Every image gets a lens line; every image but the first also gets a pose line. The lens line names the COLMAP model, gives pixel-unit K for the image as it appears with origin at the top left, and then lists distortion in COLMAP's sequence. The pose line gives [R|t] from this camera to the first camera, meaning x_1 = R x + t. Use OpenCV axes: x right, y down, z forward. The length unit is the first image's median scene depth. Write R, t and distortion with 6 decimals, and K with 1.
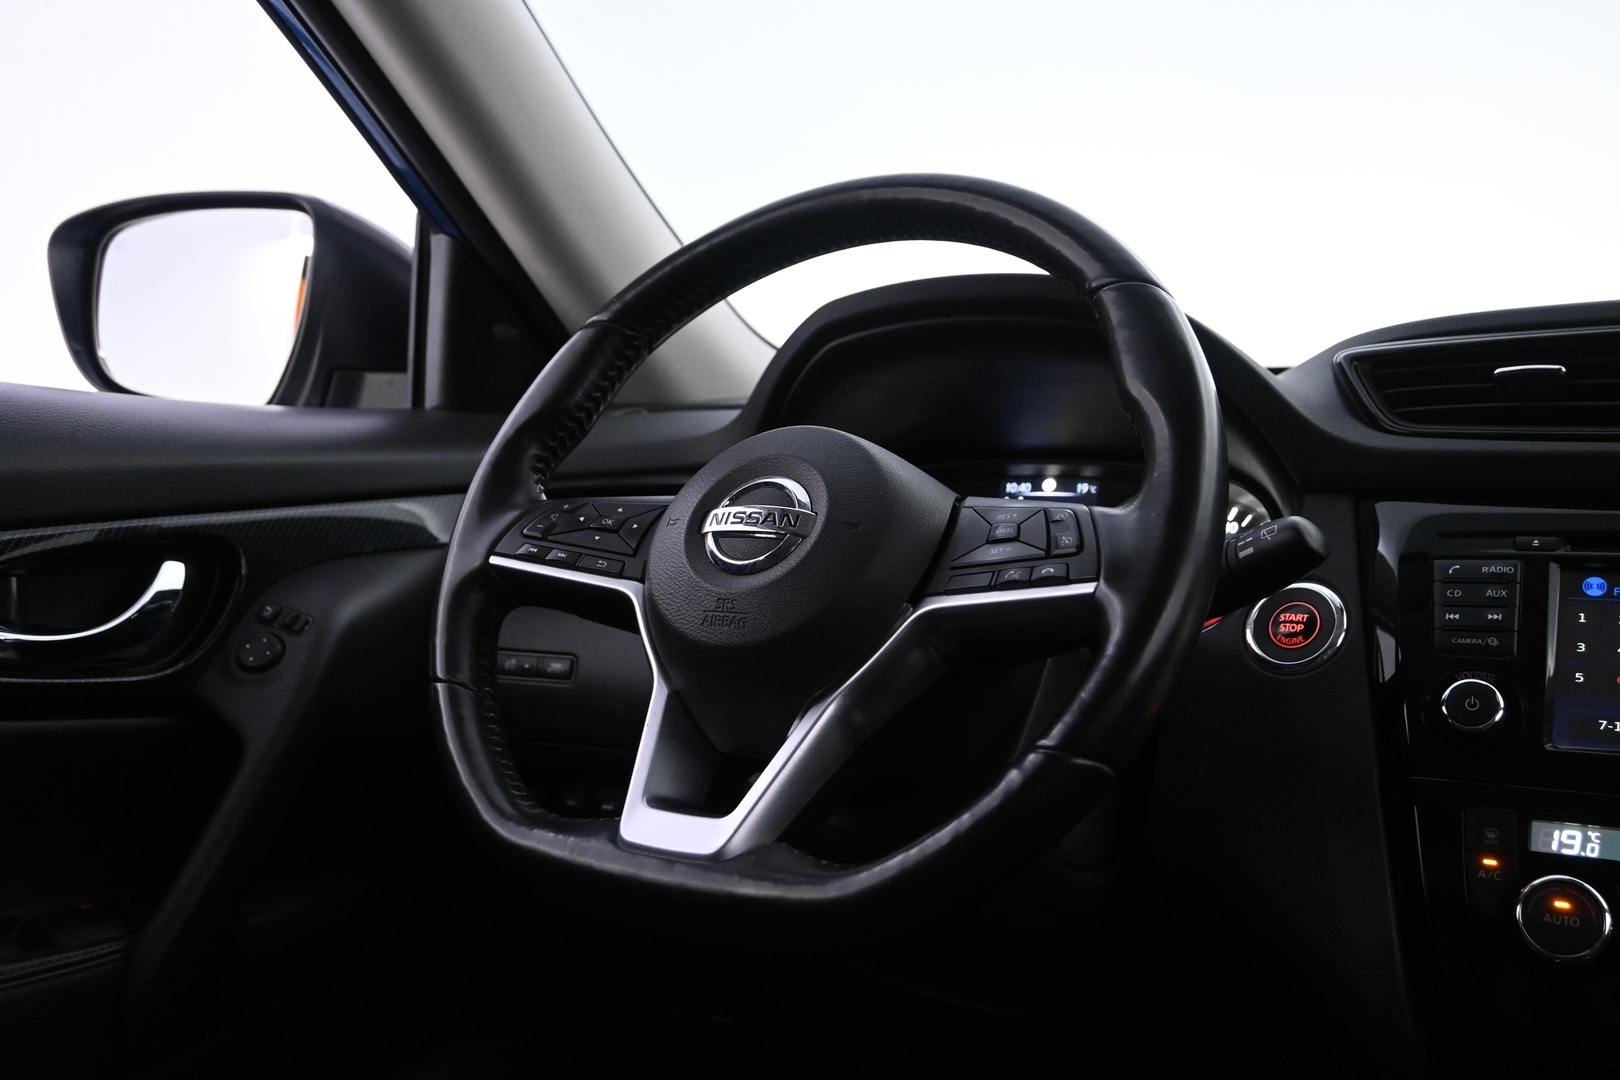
lens RADIAL K [[1394.2, 0, 810.0], [0, 1394.2, 540.0], [0, 0, 1]] dist [-0.013514, 0.006541]
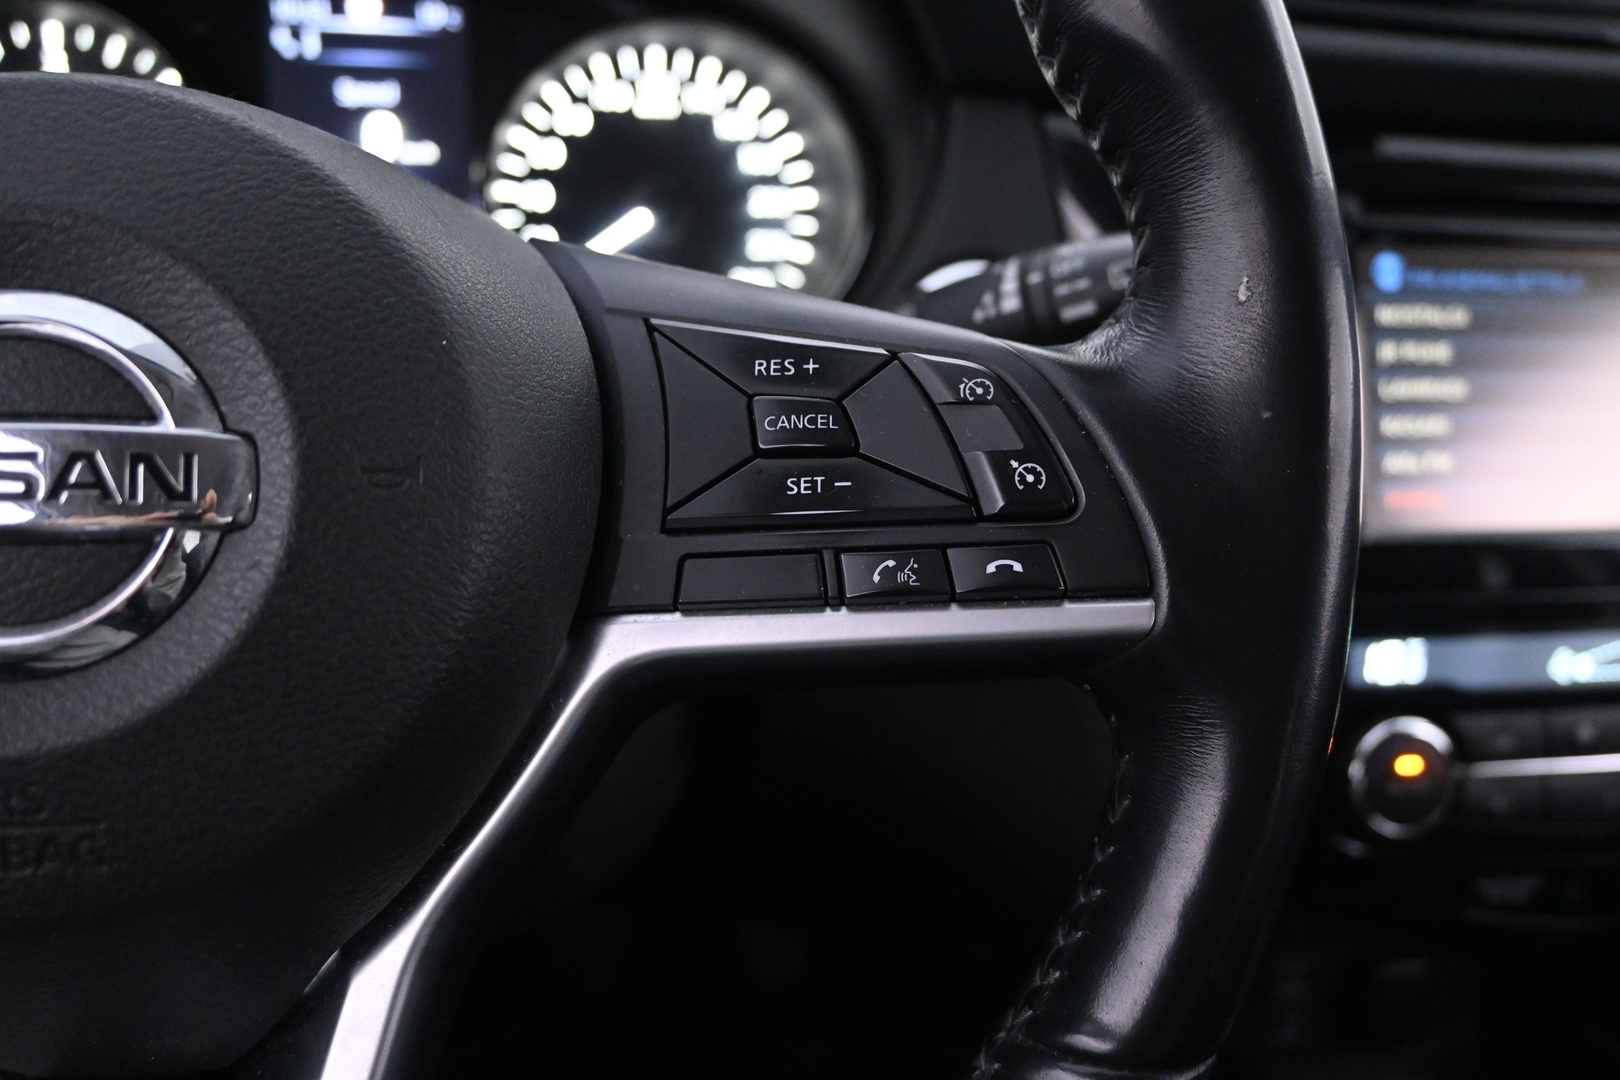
lens RADIAL K [[1369.3, 0, 810.0], [0, 1369.3, 540.0], [0, 0, 1]] dist [-0.038200, 0.000687]
pose [[0.762521, -0.257920, 0.593329, -0.081764], [-0.035003, 0.899308, 0.435913, -0.129110], [-0.646016, -0.353161, 0.676713, 0.685728]]
